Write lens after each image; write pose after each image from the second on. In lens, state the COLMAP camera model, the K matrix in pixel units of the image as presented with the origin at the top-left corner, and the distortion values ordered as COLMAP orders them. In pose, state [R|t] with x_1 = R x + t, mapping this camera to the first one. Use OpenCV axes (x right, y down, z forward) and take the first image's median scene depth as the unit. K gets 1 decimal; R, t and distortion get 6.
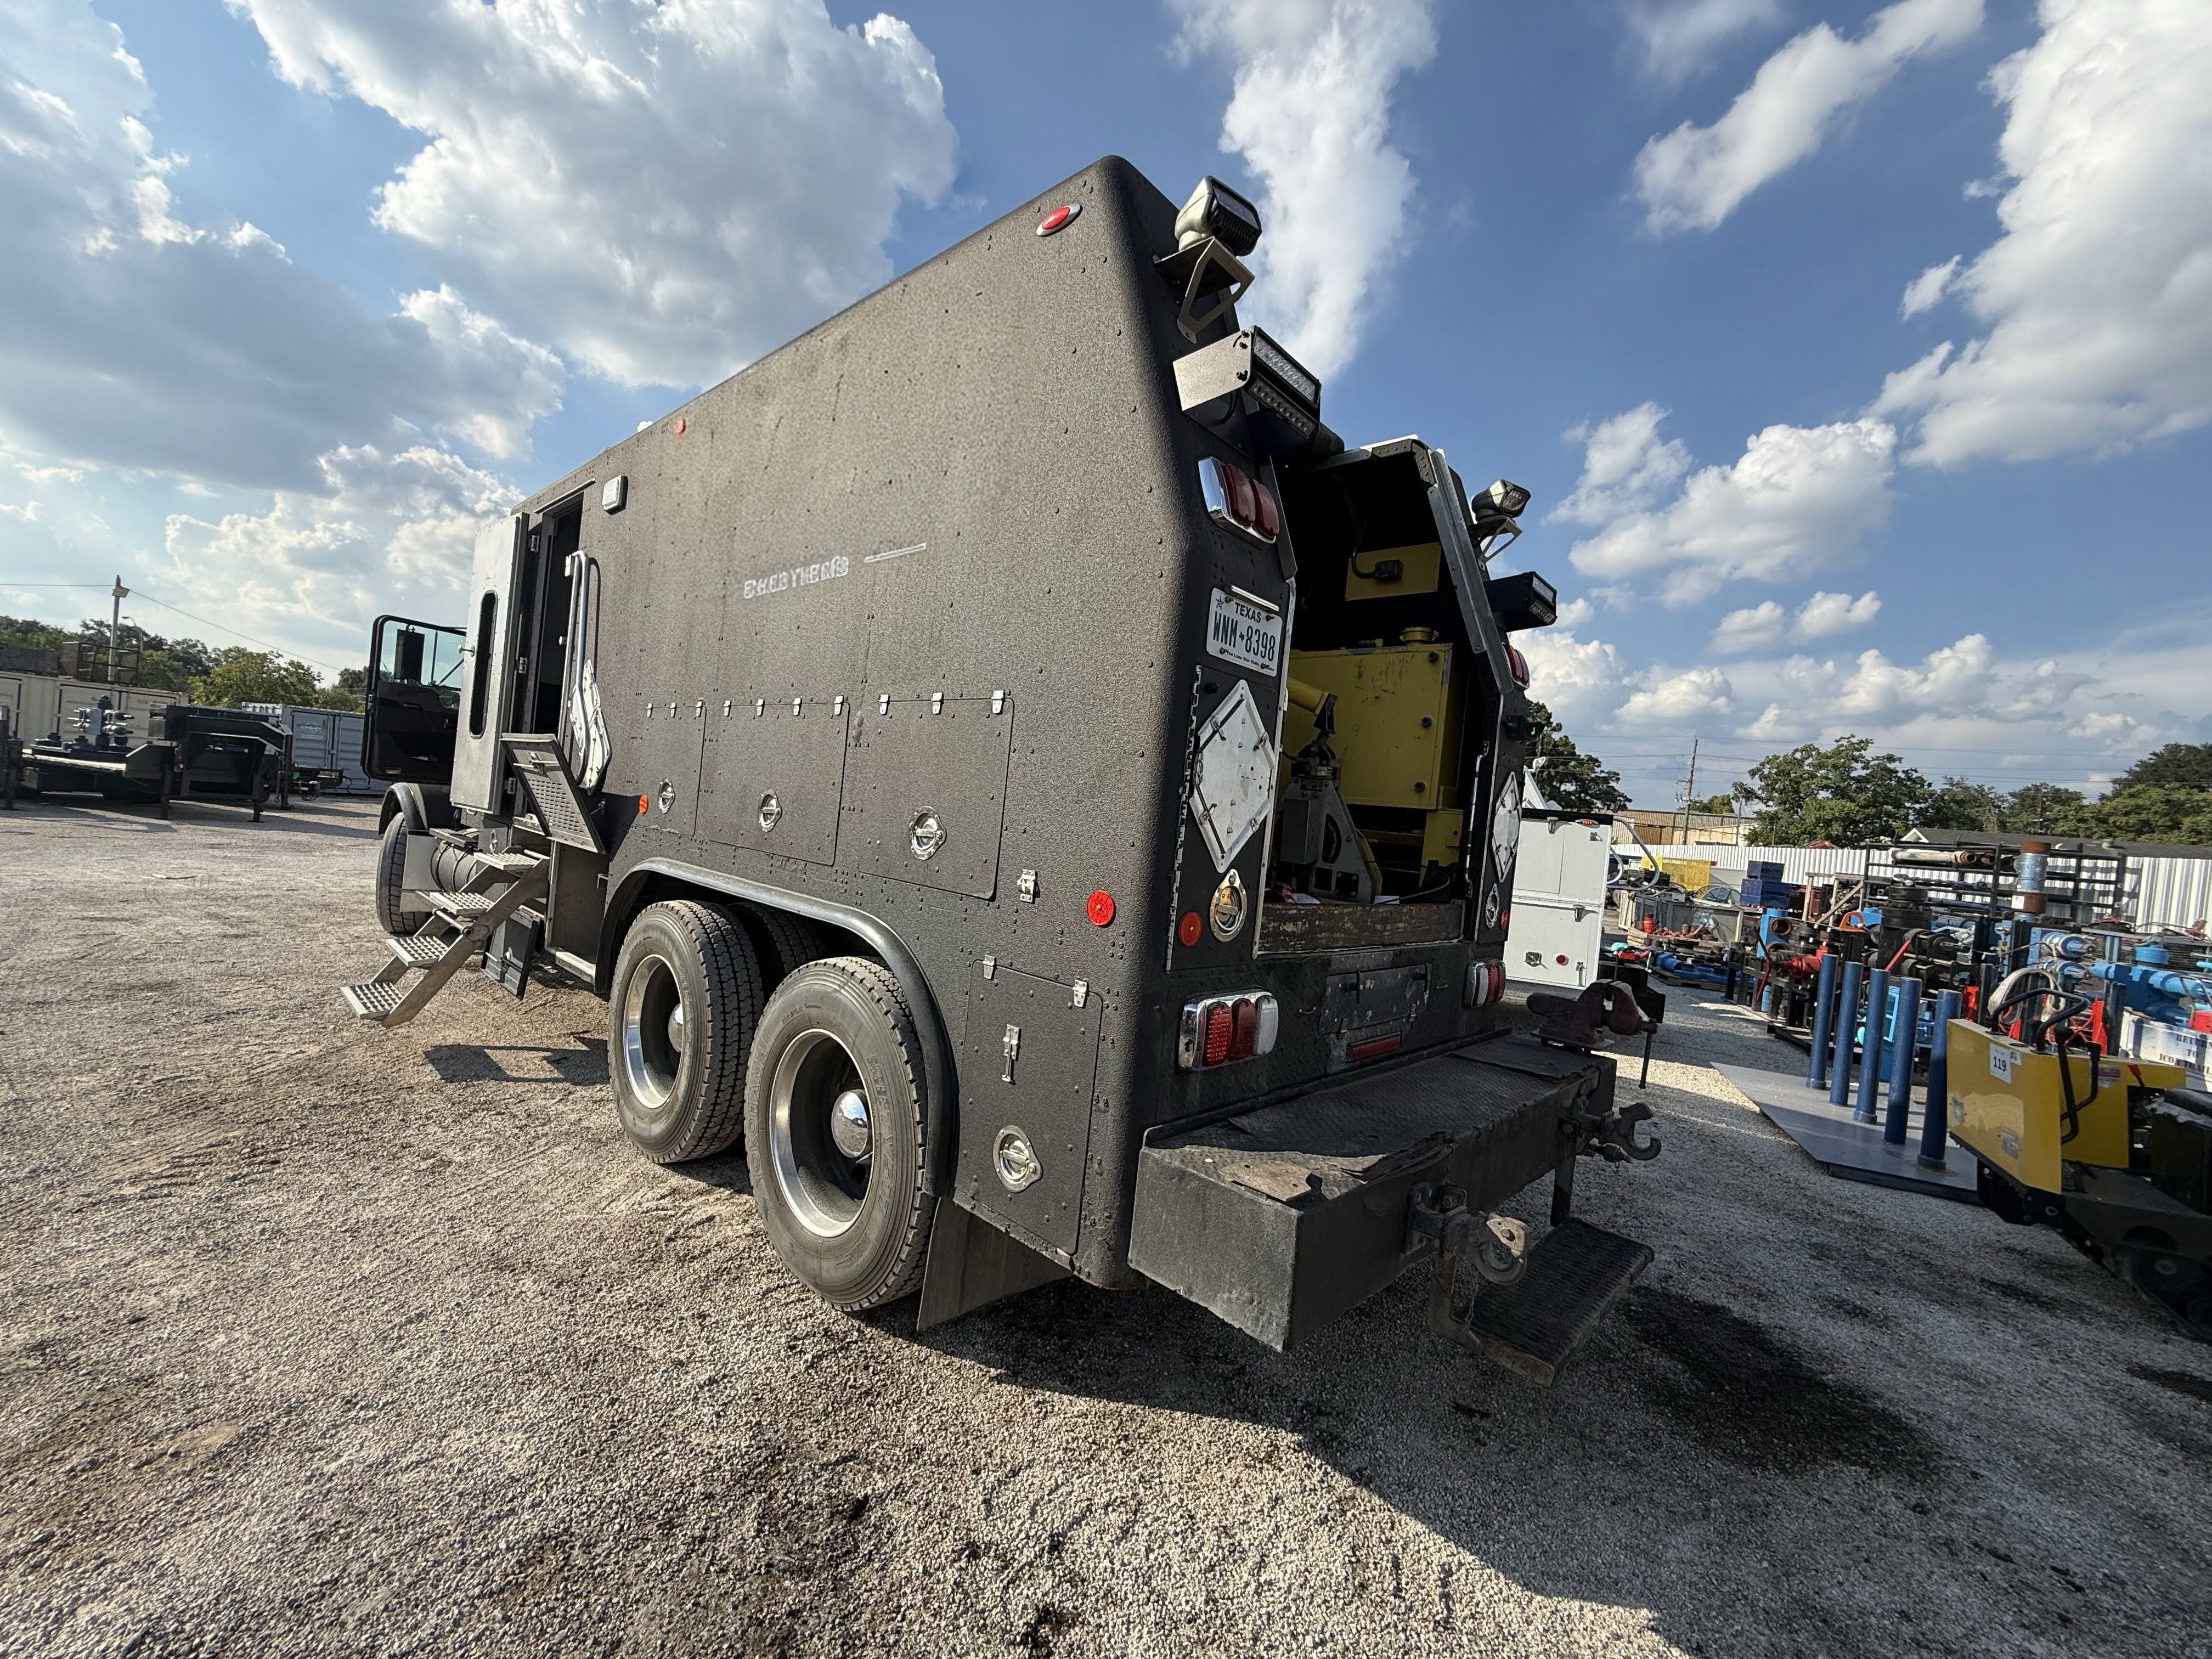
lens RADIAL K [[879.0, 0, 1110.3], [0, 879.0, 833.0], [0, 0, 1]] dist [-0.001111, 0.000313]
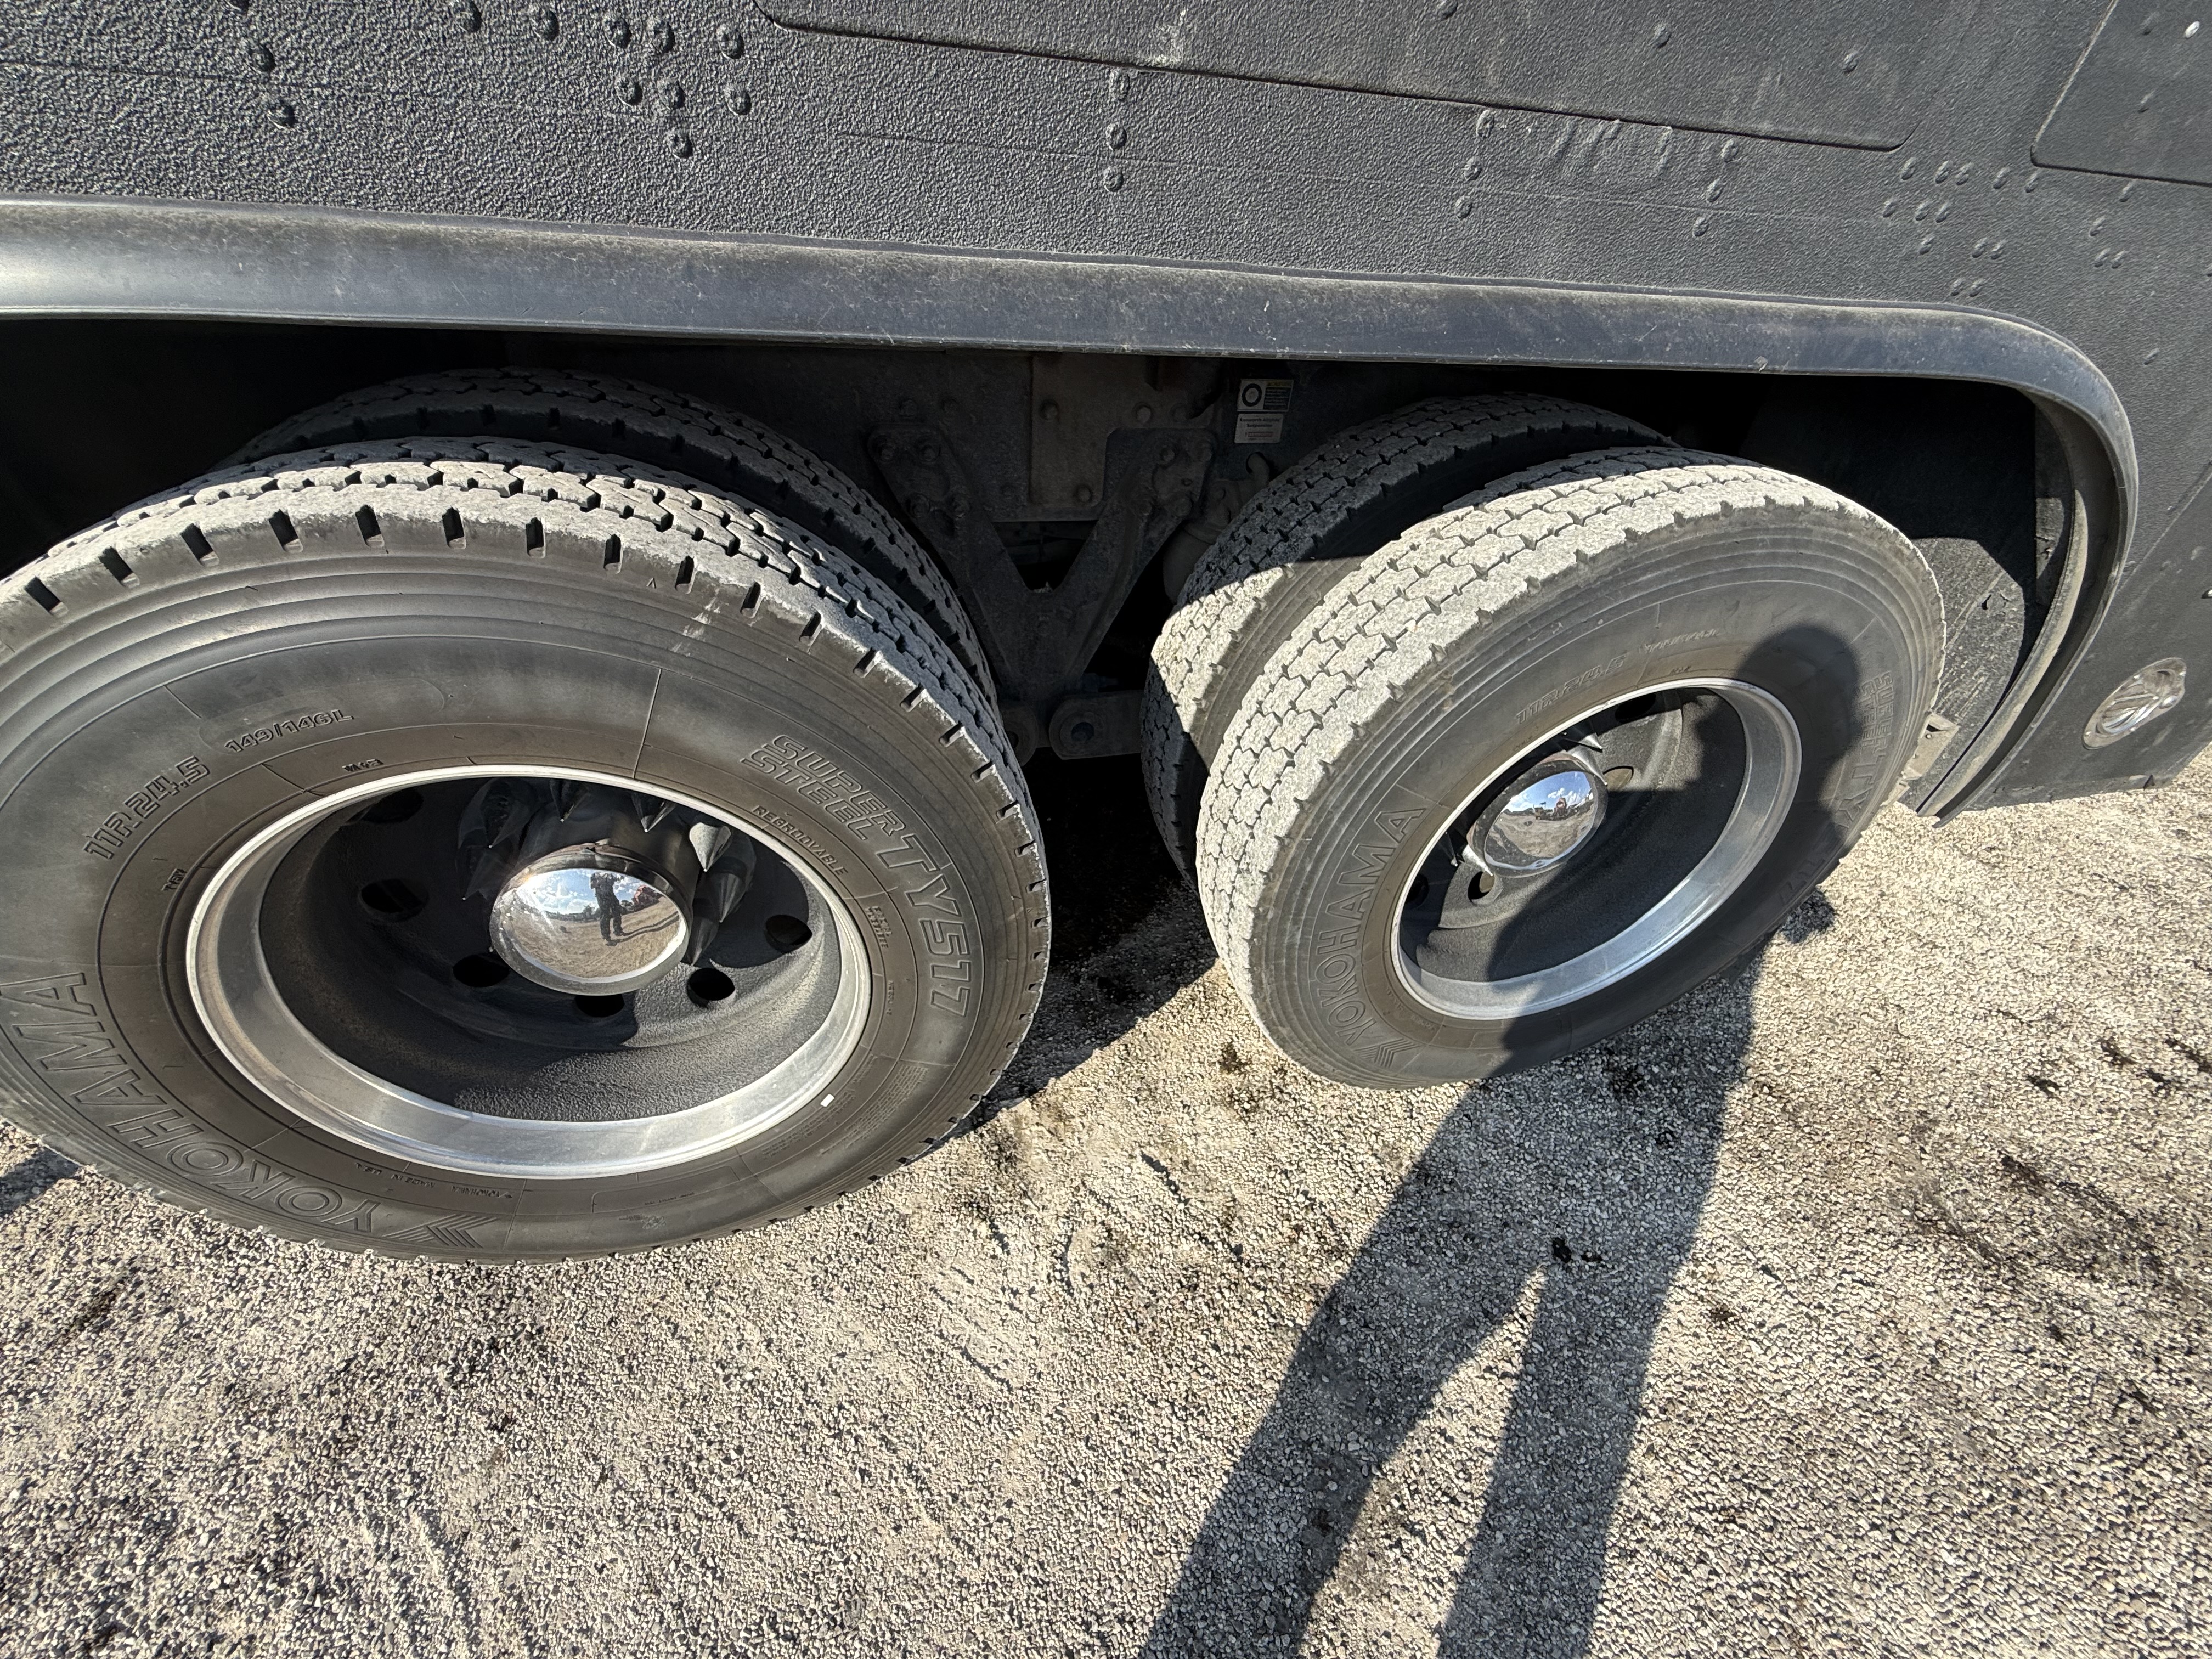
lens RADIAL K [[879.0, 0, 1108.2], [0, 879.0, 830.6], [0, 0, 1]] dist [-0.001111, 0.000313]
pose [[0.555818, -0.561682, 0.612846, -0.629146], [-0.005003, 0.734937, 0.678117, 0.011211], [-0.831289, -0.379976, 0.405681, 0.877805]]
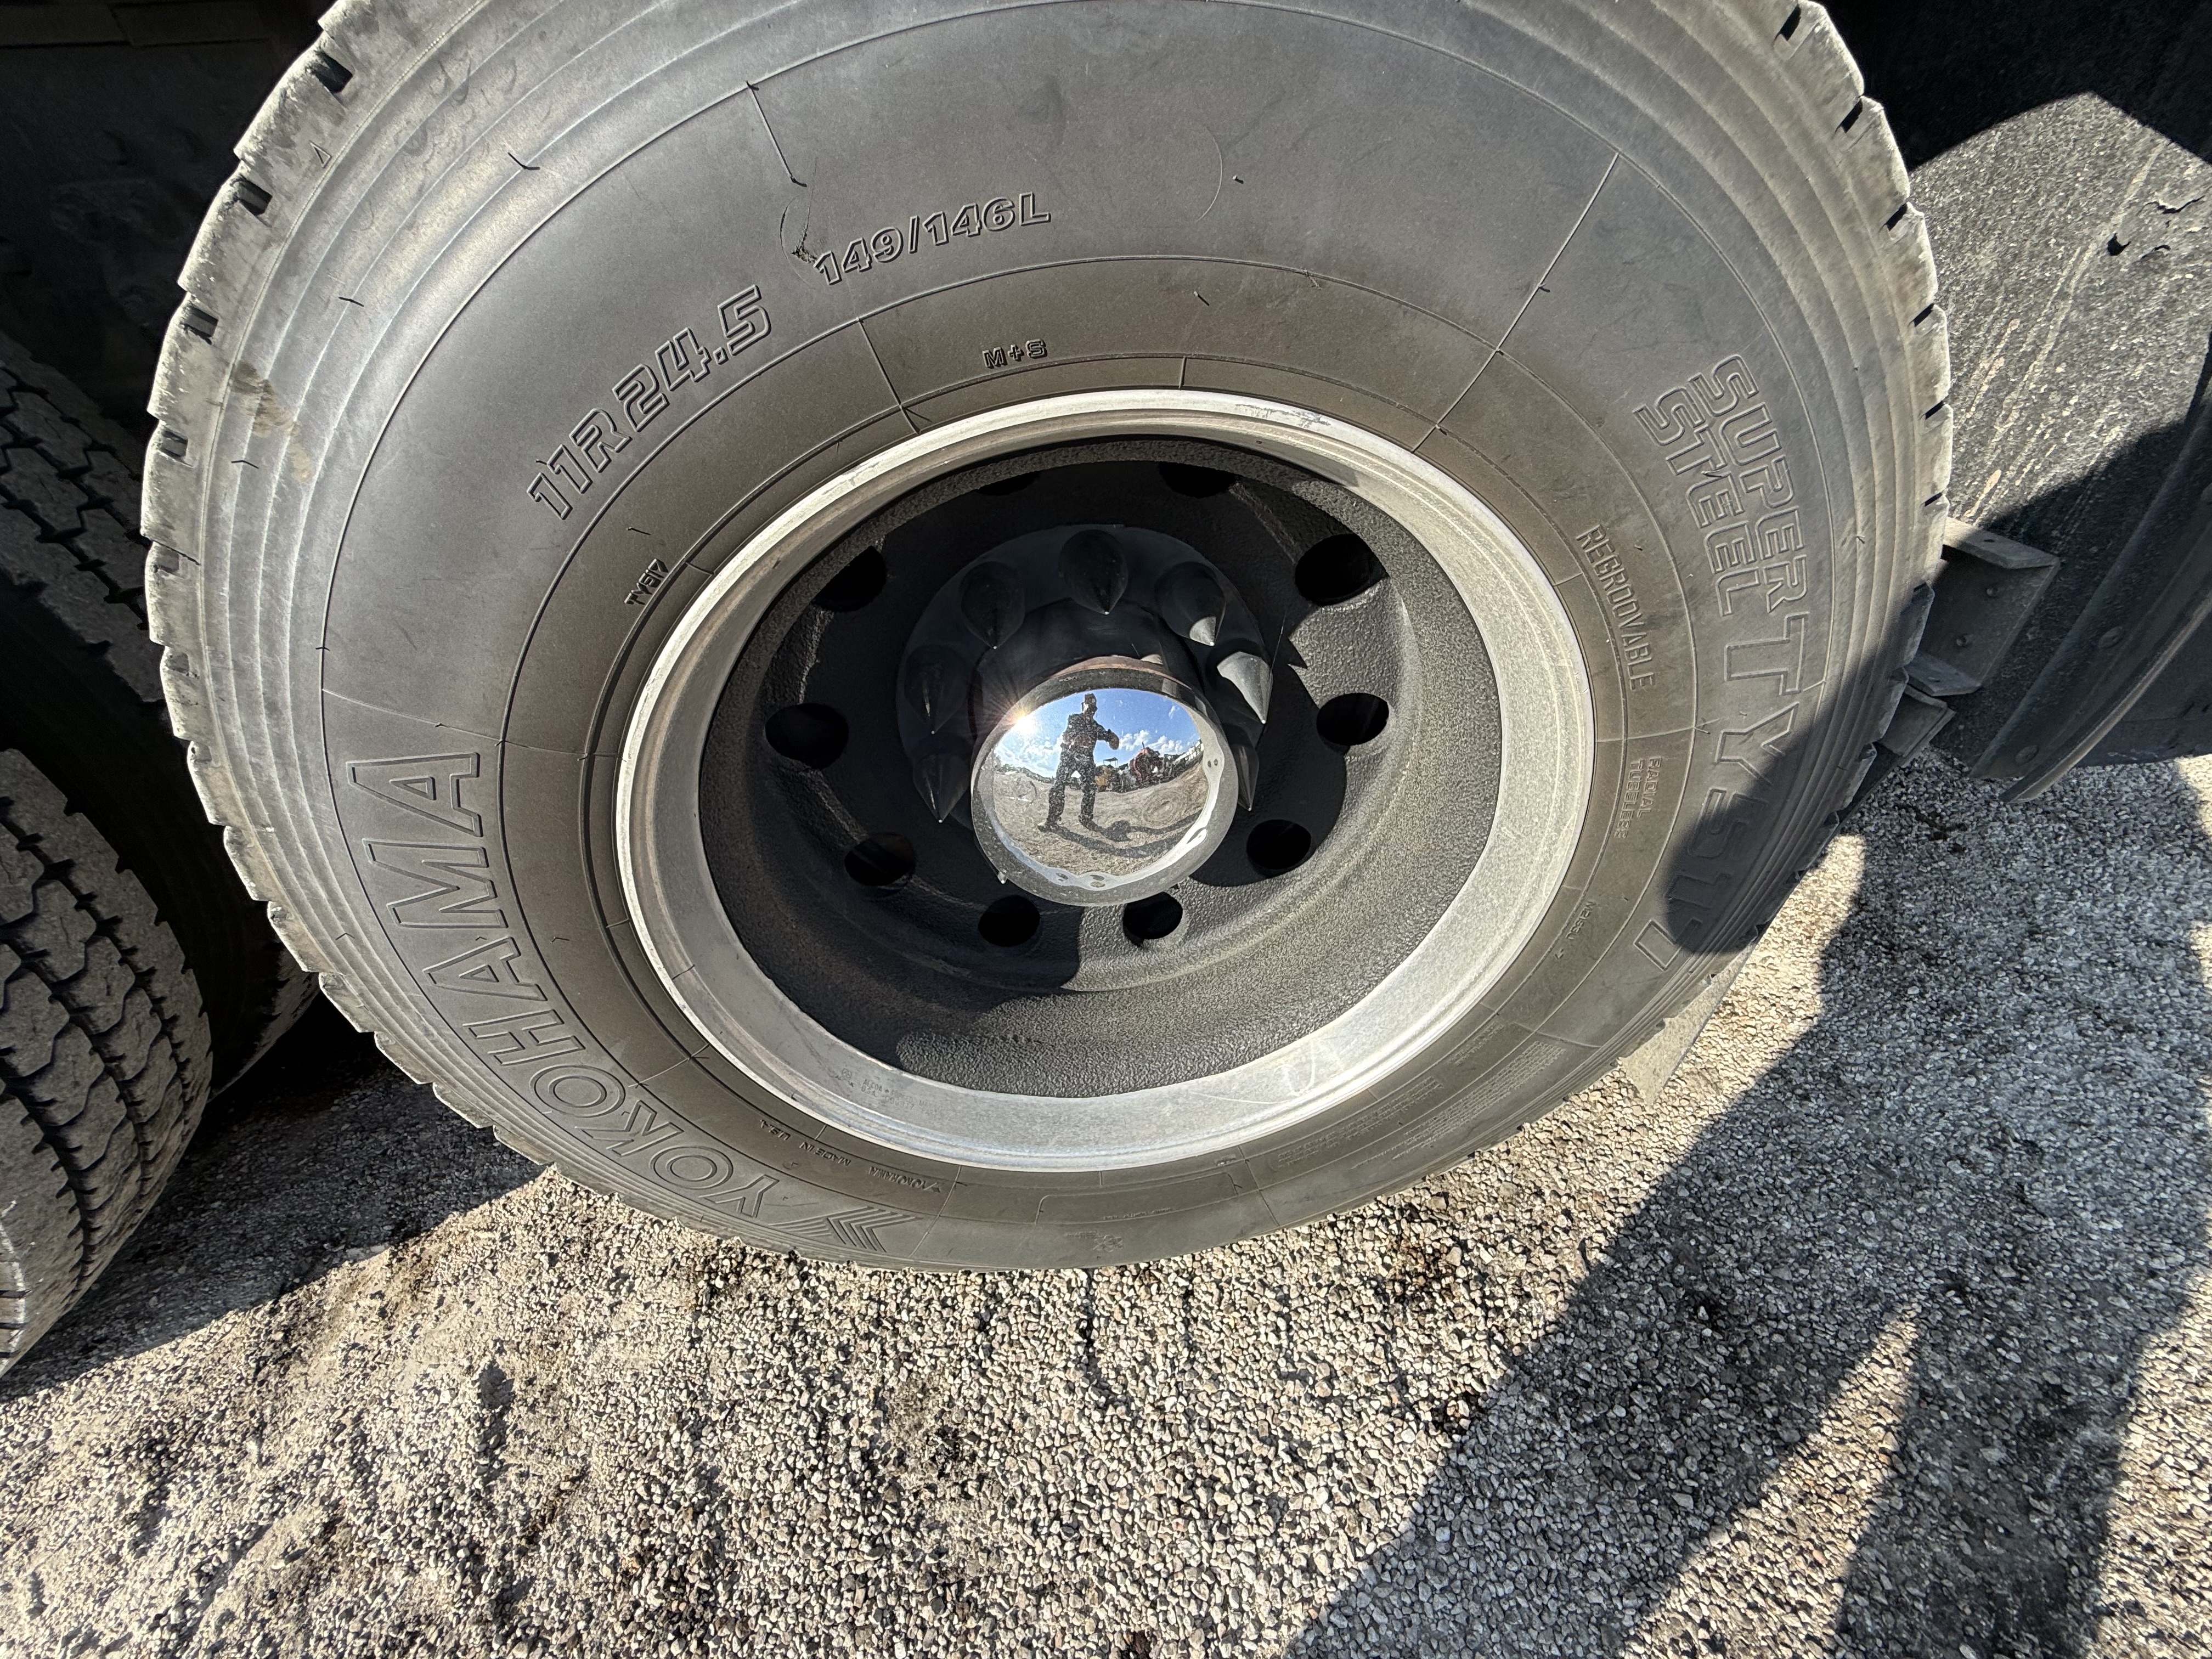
lens RADIAL K [[879.0, 0, 1100.7], [0, 879.0, 831.0], [0, 0, 1]] dist [-0.001111, 0.000313]
pose [[0.647253, -0.561430, 0.515616, -0.368812], [0.112834, 0.739530, 0.663599, 0.156417], [-0.753878, -0.371338, 0.542011, 0.760521]]
